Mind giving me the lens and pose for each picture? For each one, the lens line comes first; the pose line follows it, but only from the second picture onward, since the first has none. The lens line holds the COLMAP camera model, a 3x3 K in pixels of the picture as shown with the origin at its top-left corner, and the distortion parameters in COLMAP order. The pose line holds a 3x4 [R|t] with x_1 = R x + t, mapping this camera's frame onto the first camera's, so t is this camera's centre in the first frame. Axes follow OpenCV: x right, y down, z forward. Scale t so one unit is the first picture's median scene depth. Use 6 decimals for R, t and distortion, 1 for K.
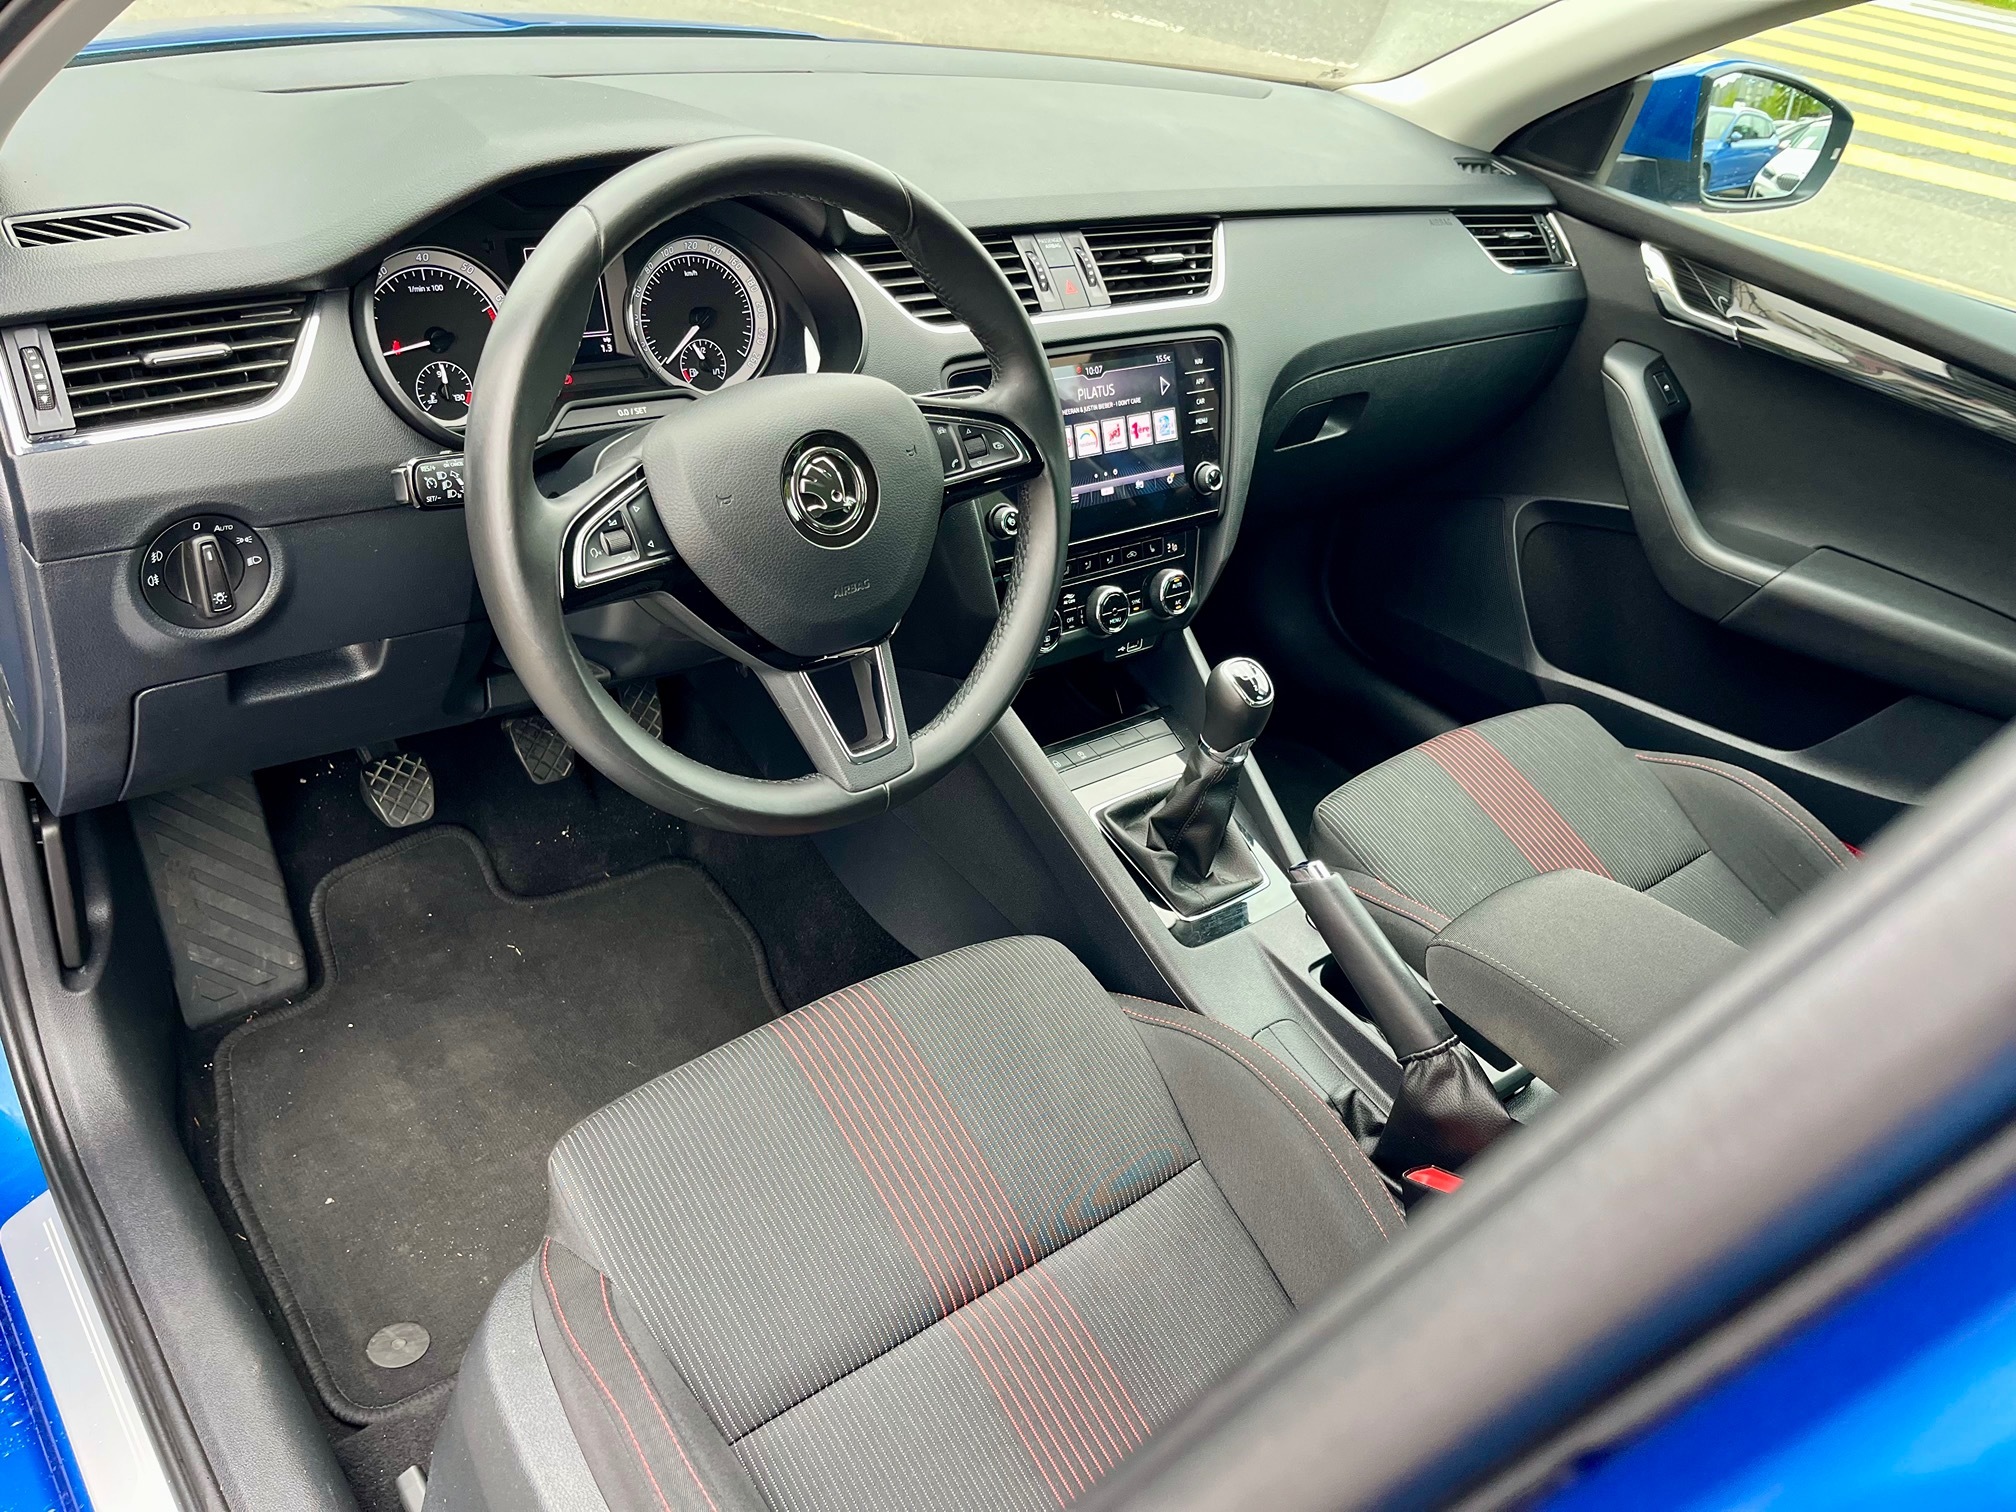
lens RADIAL K [[1554.6, 0, 1008.0], [0, 1554.6, 756.0], [0, 0, 1]] dist [0.057897, -0.045838]
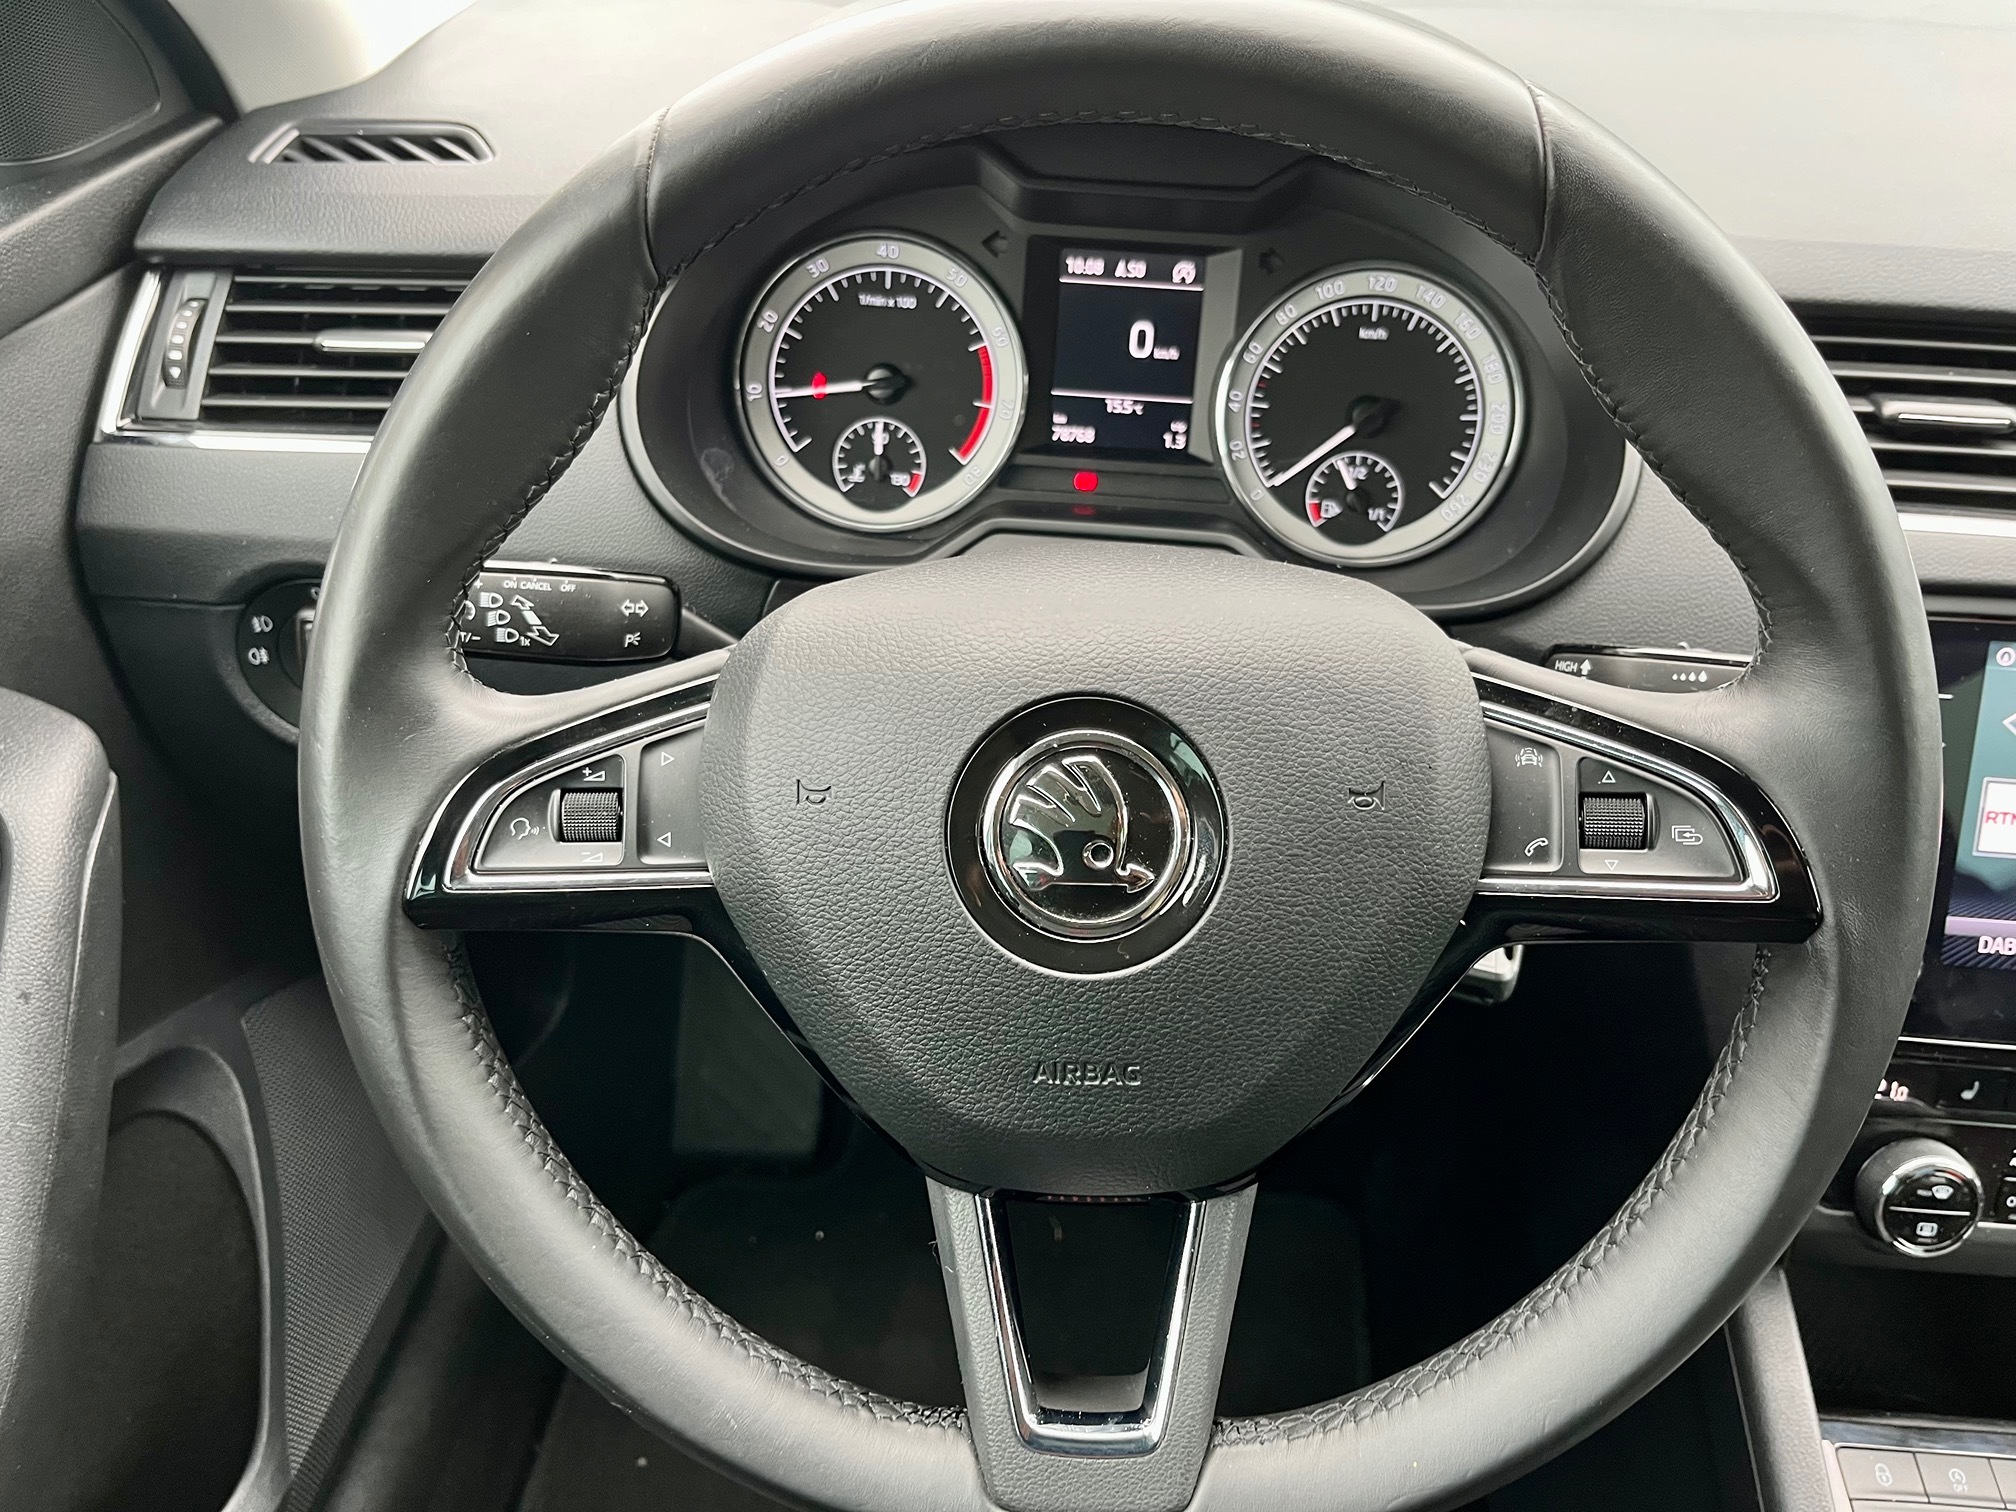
lens RADIAL K [[1576.1, 0, 994.0], [0, 1576.1, 761.4], [0, 0, 1]] dist [0.052470, -0.056530]
pose [[0.713131, 0.285196, -0.640396, 0.088285], [-0.317423, 0.945860, 0.067756, -0.145299], [0.625049, 0.154957, 0.765050, 0.461666]]
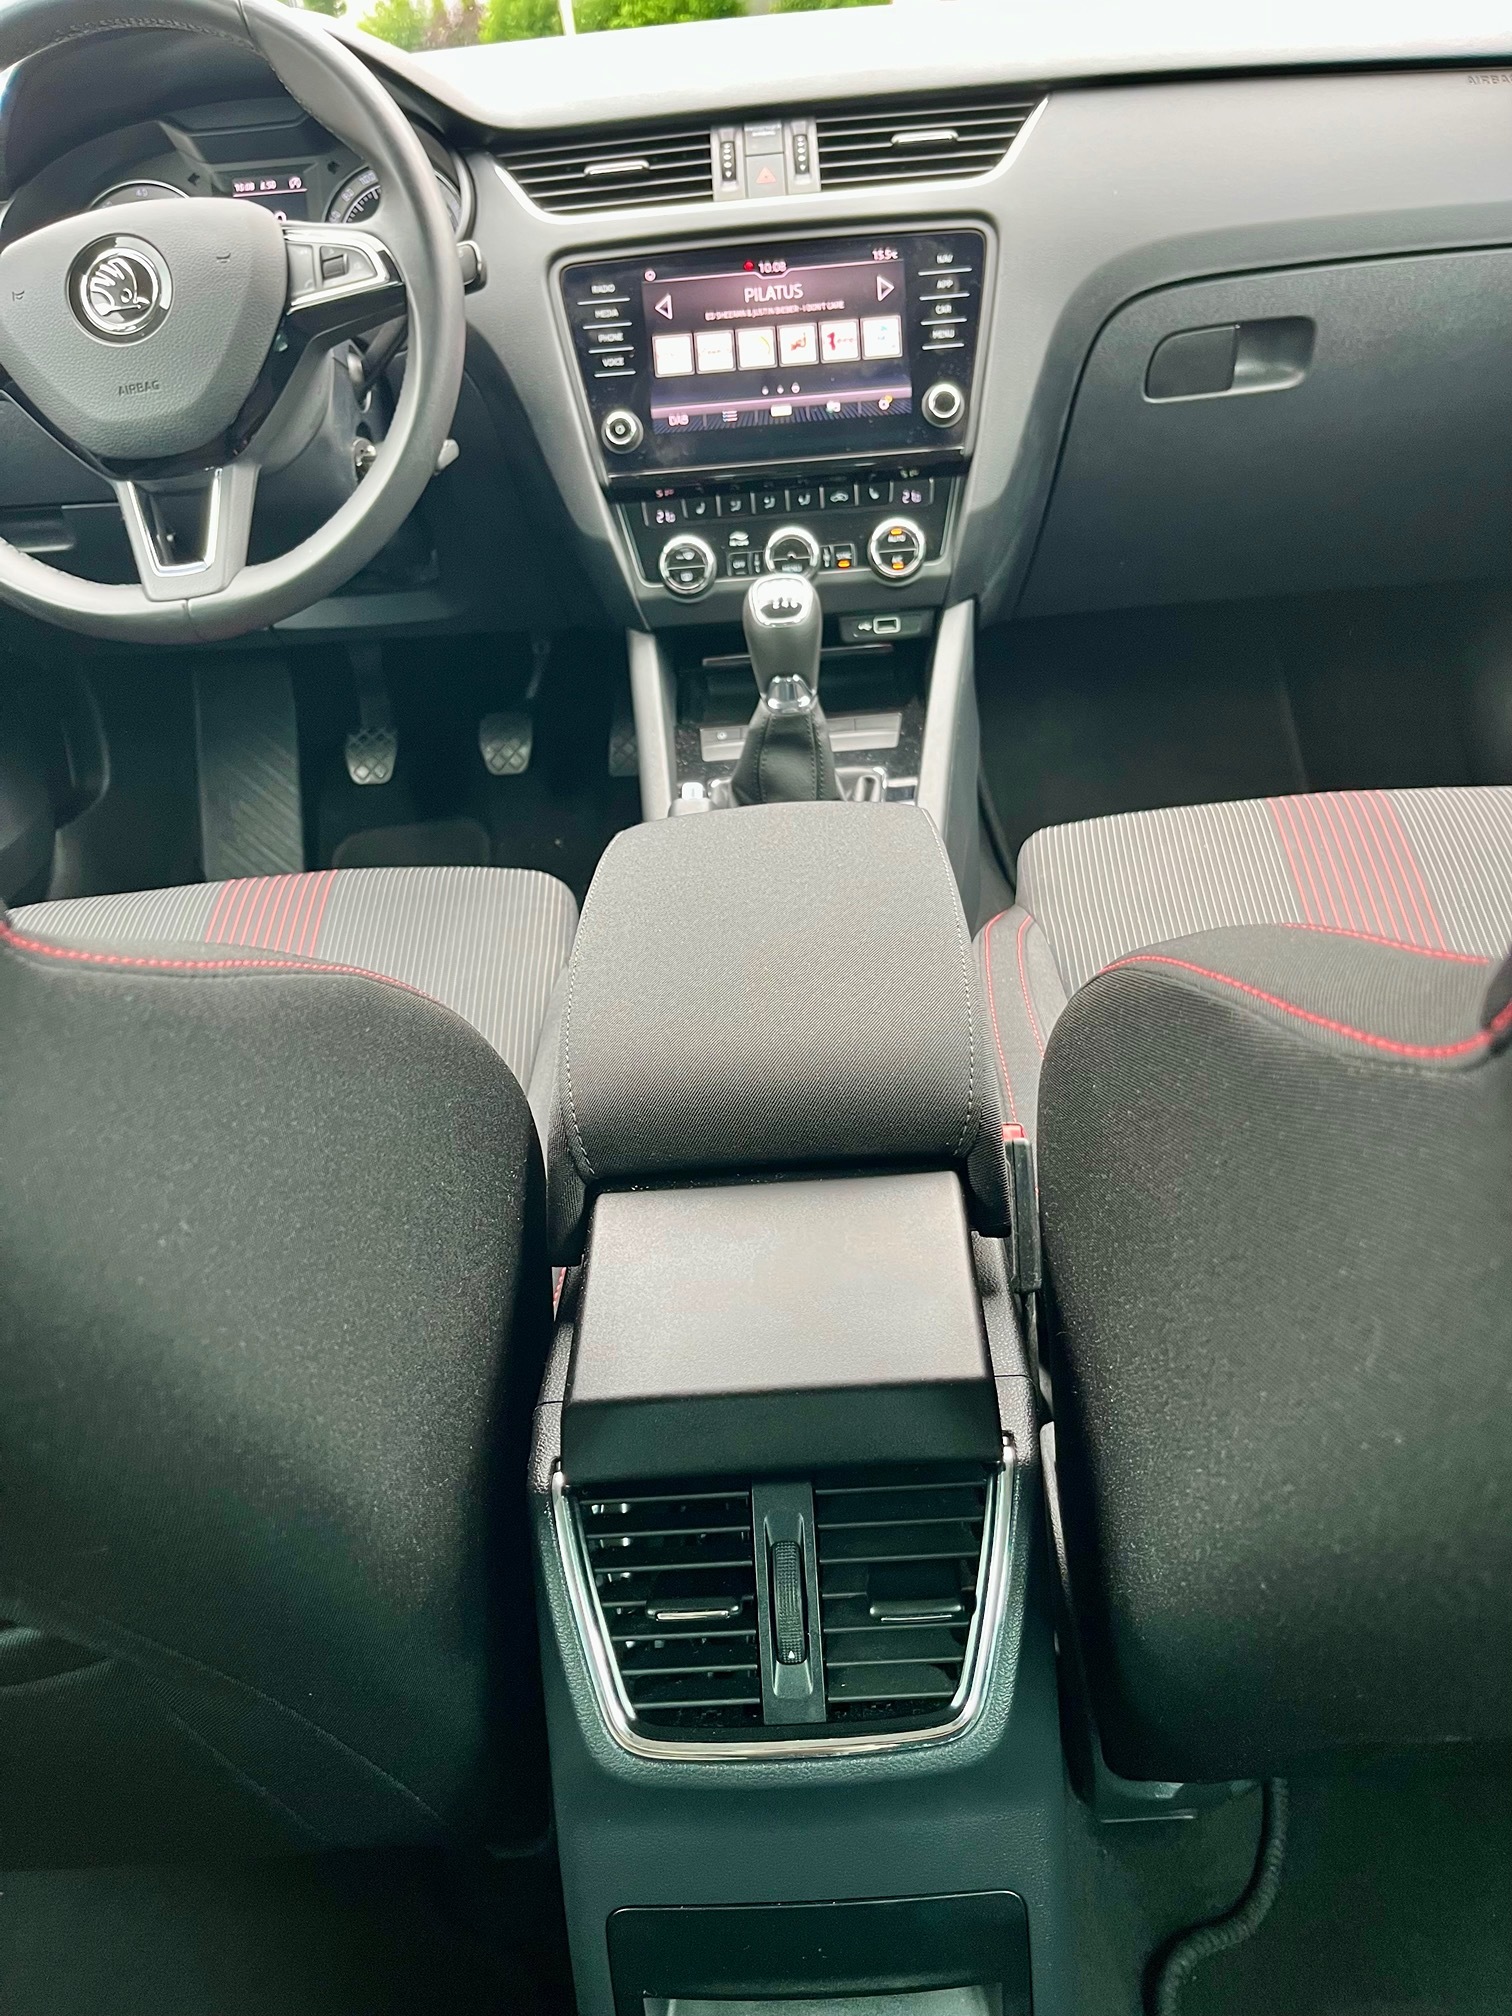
lens RADIAL K [[1576.1, 0, 756.0], [0, 1576.1, 1008.0], [0, 0, 1]] dist [0.052470, -0.056530]
pose [[0.744347, 0.158752, -0.648649, 0.677237], [-0.186791, 0.982055, 0.026001, 0.135717], [0.641137, 0.101809, 0.760644, 0.352049]]
